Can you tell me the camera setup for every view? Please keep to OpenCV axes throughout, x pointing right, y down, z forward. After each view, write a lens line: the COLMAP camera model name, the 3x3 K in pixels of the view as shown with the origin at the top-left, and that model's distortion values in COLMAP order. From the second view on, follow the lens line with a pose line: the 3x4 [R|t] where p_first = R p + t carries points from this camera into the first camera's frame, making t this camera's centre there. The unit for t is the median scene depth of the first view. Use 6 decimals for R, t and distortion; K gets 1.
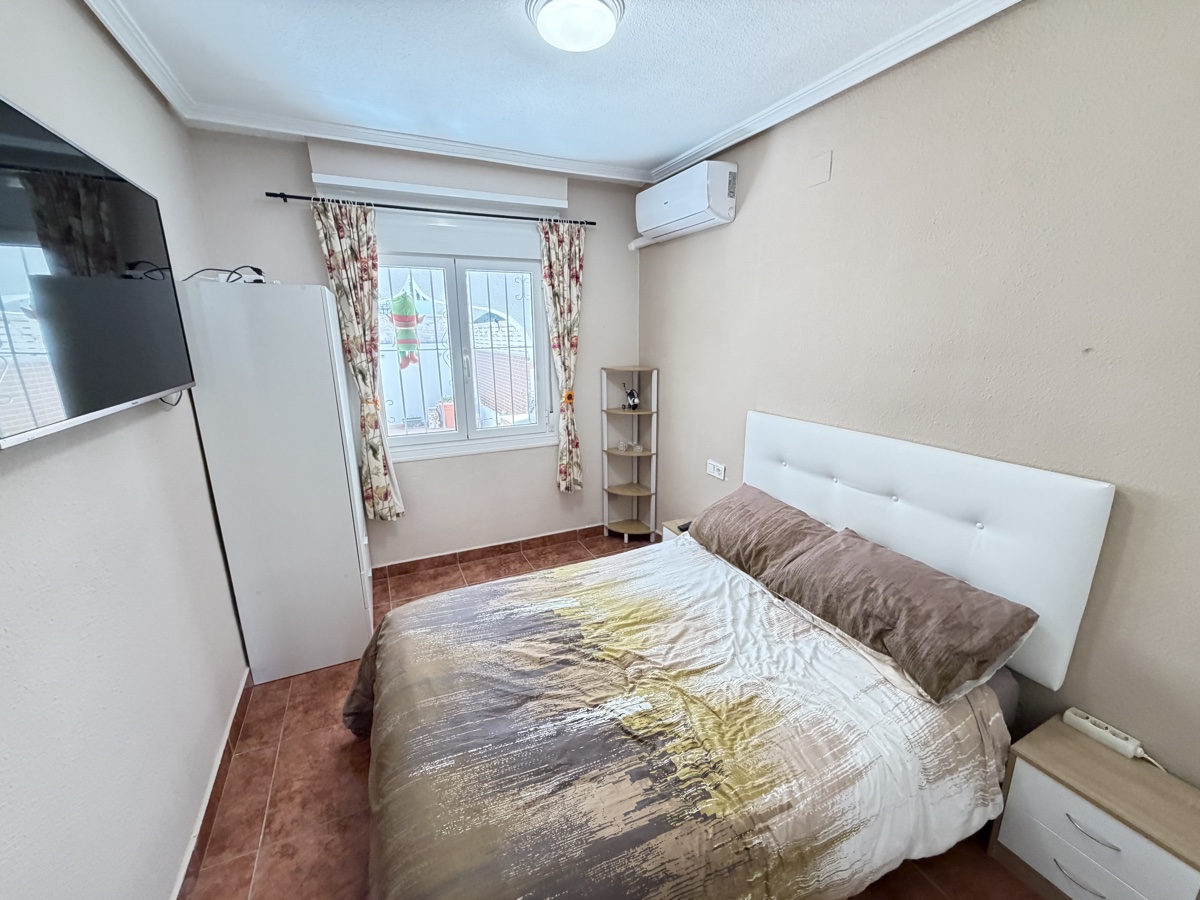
lens RADIAL K [[481.0, 0, 598.7], [0, 481.0, 450.4], [0, 0, 1]] dist [0.002465, -0.000012]
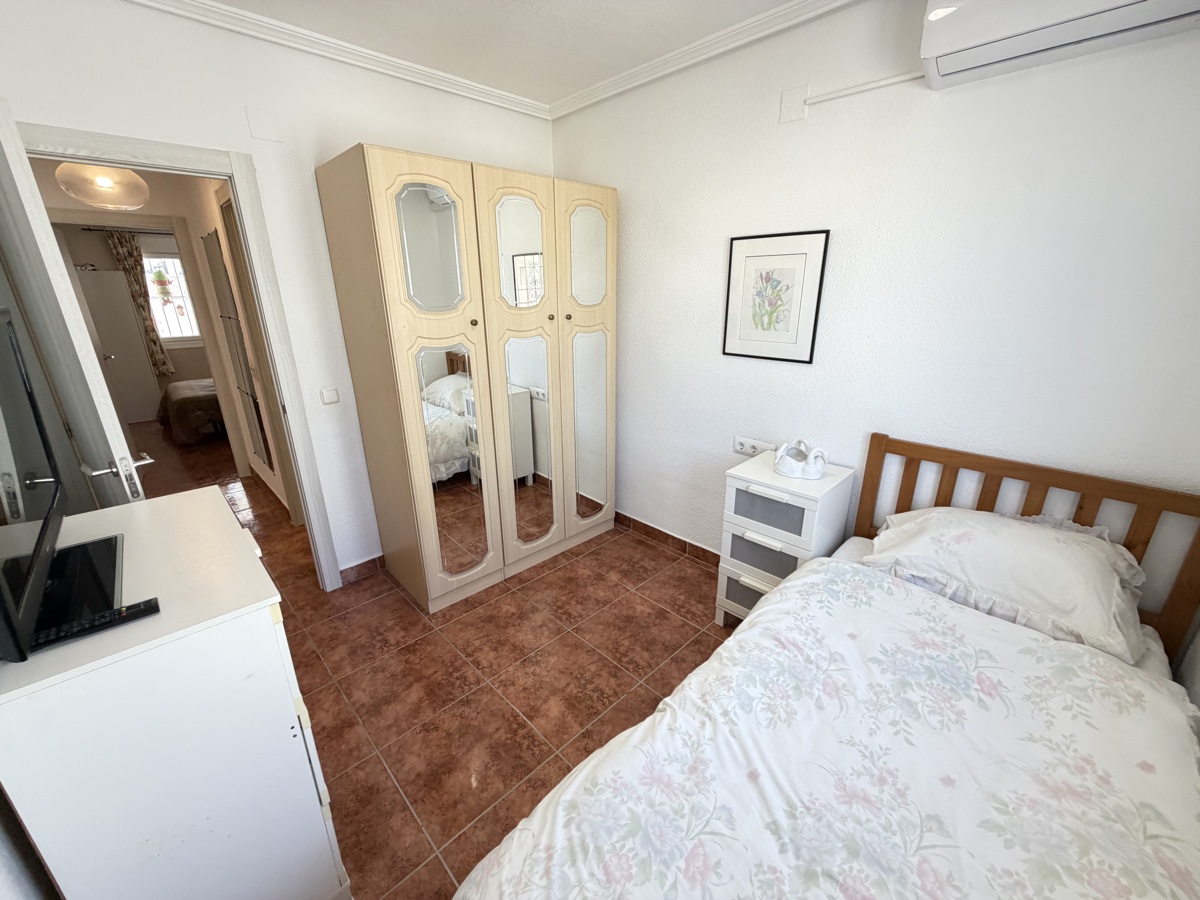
lens RADIAL K [[481.0, 0, 599.8], [0, 481.0, 451.4], [0, 0, 1]] dist [0.002465, -0.000012]
pose [[0.946522, -0.100753, 0.306506, 0.789039], [0.075306, 0.992741, 0.093777, 0.466787], [-0.313729, -0.065681, 0.947238, -1.884904]]
